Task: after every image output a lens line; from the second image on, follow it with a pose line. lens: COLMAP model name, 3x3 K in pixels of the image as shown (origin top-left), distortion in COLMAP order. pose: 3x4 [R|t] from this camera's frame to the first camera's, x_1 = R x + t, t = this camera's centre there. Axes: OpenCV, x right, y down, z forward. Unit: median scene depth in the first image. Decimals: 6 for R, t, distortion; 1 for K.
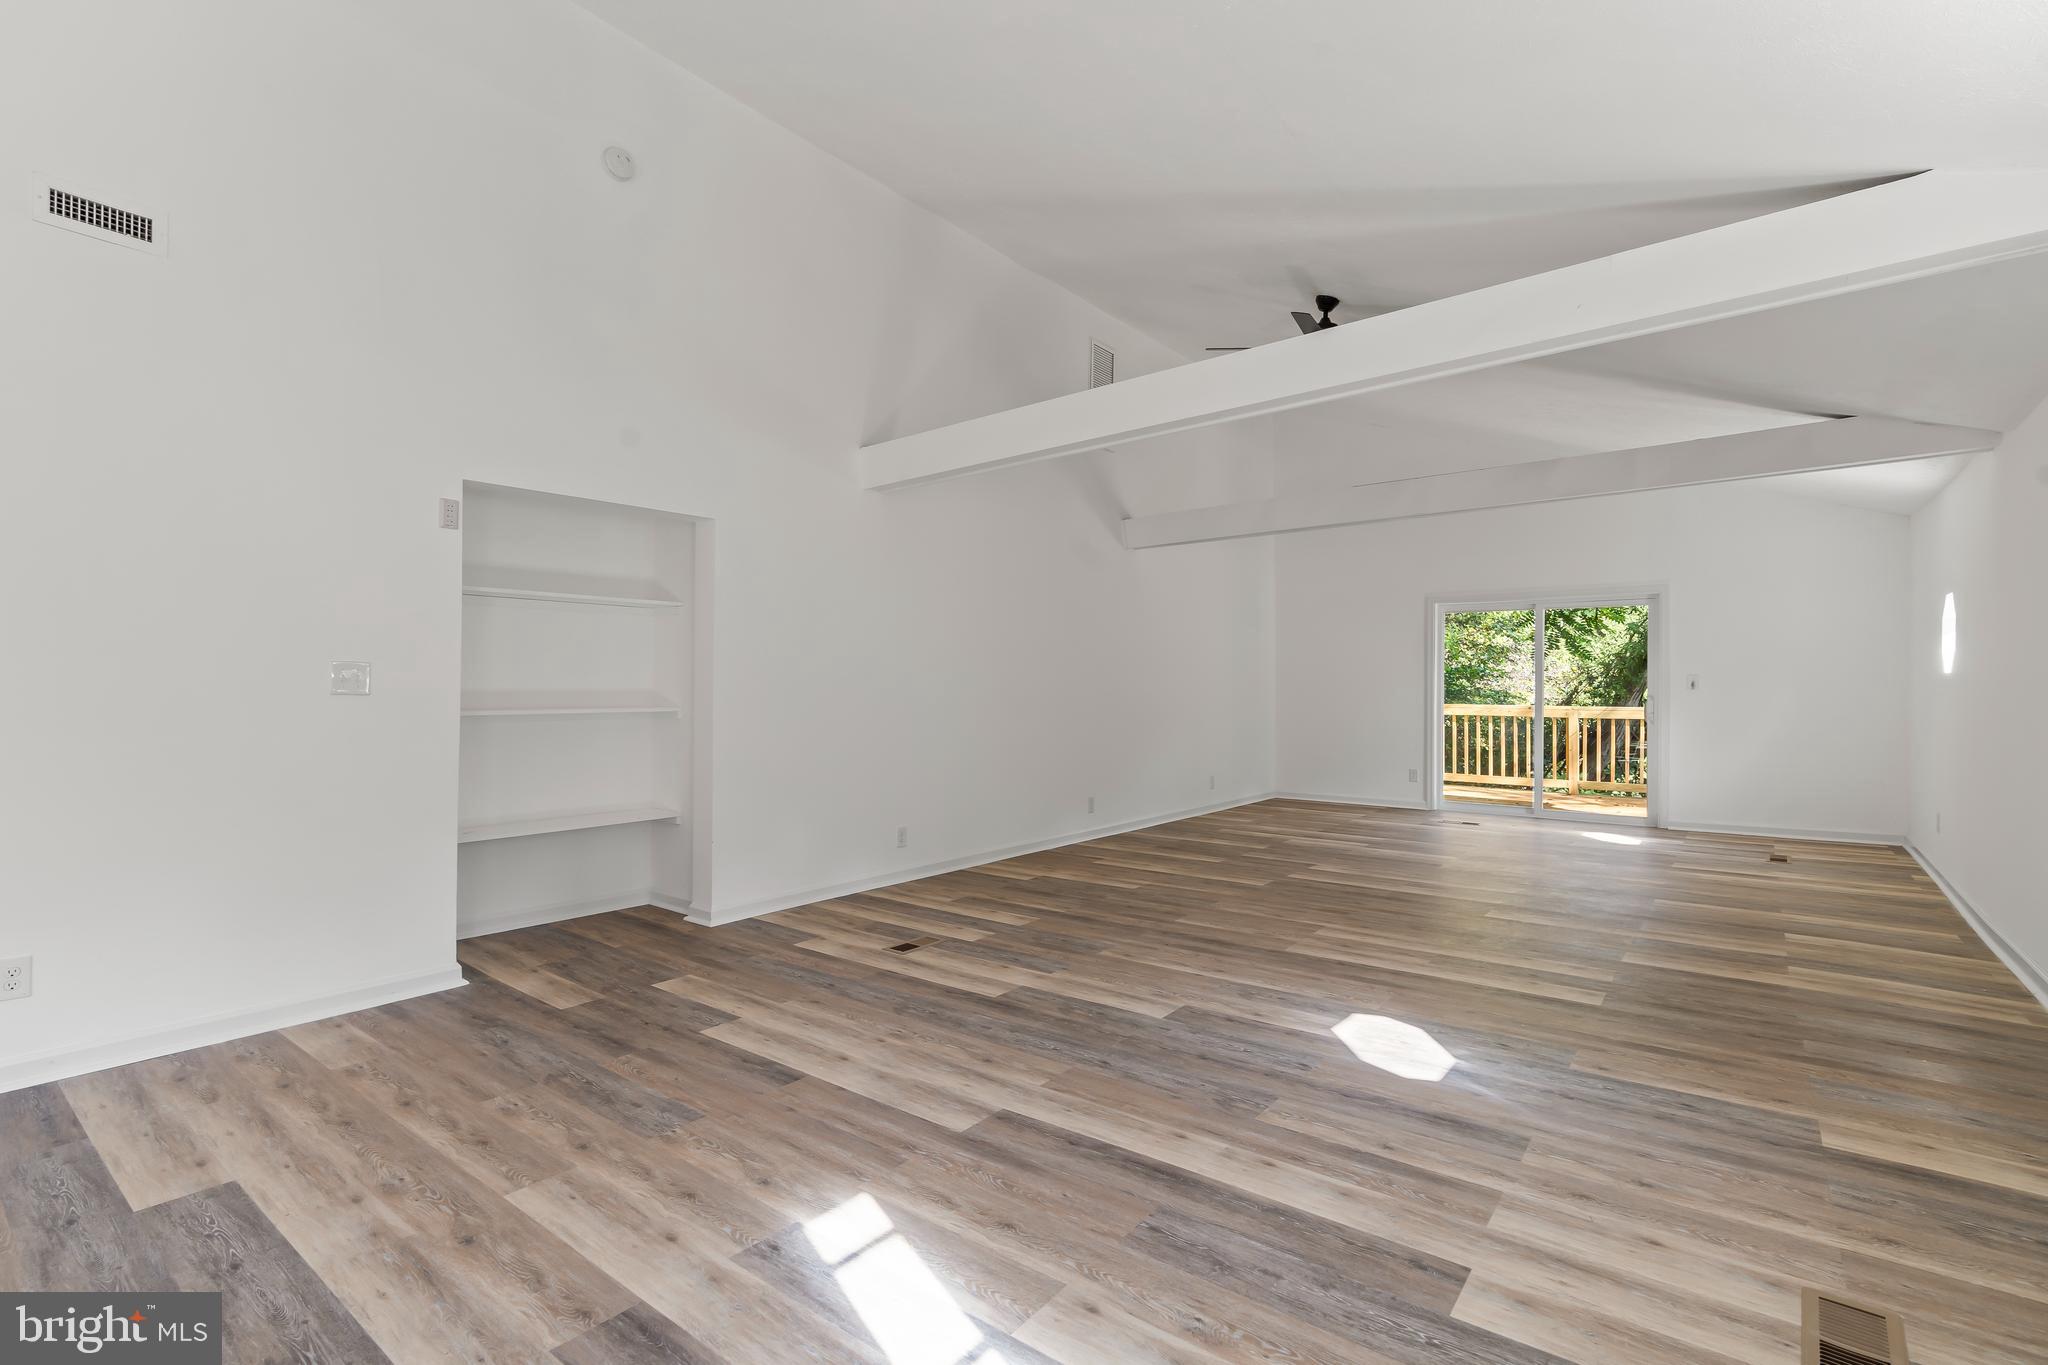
lens RADIAL K [[944.1, 0, 1015.8], [0, 944.1, 624.9], [0, 0, 1]] dist [-0.004975, 0.000509]
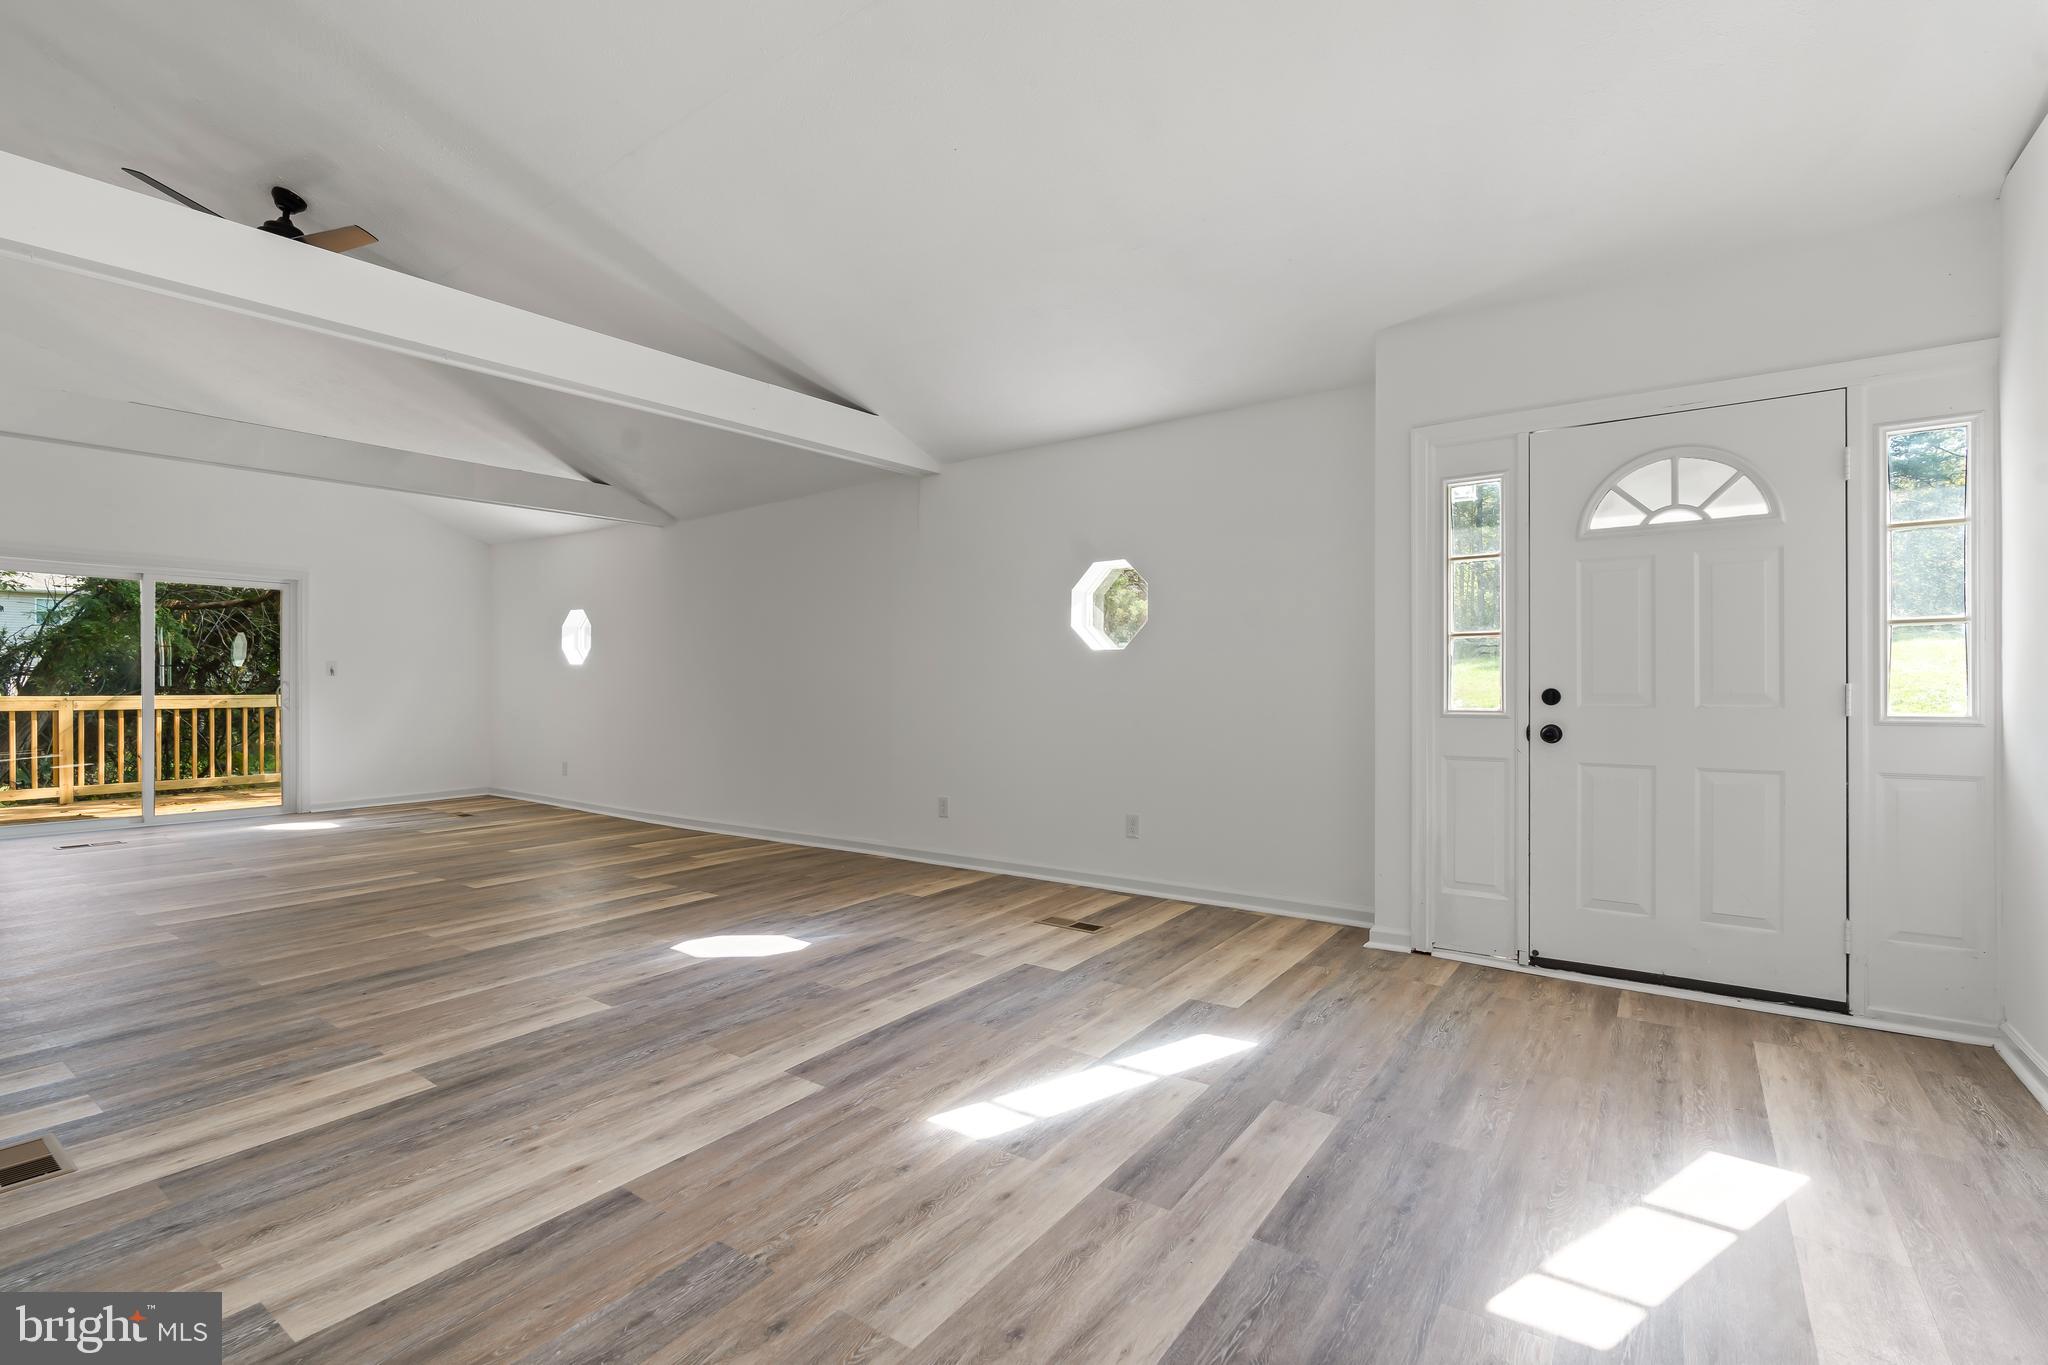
lens RADIAL K [[918.3, 0, 1024.0], [0, 918.3, 682.5], [0, 0, 1]] dist [-0.007527, 0.001548]
pose [[-0.051042, -0.002889, 0.998692, -0.969754], [-0.069470, 0.997584, -0.000664, 0.054408], [-0.996277, -0.069413, -0.051119, 0.748522]]
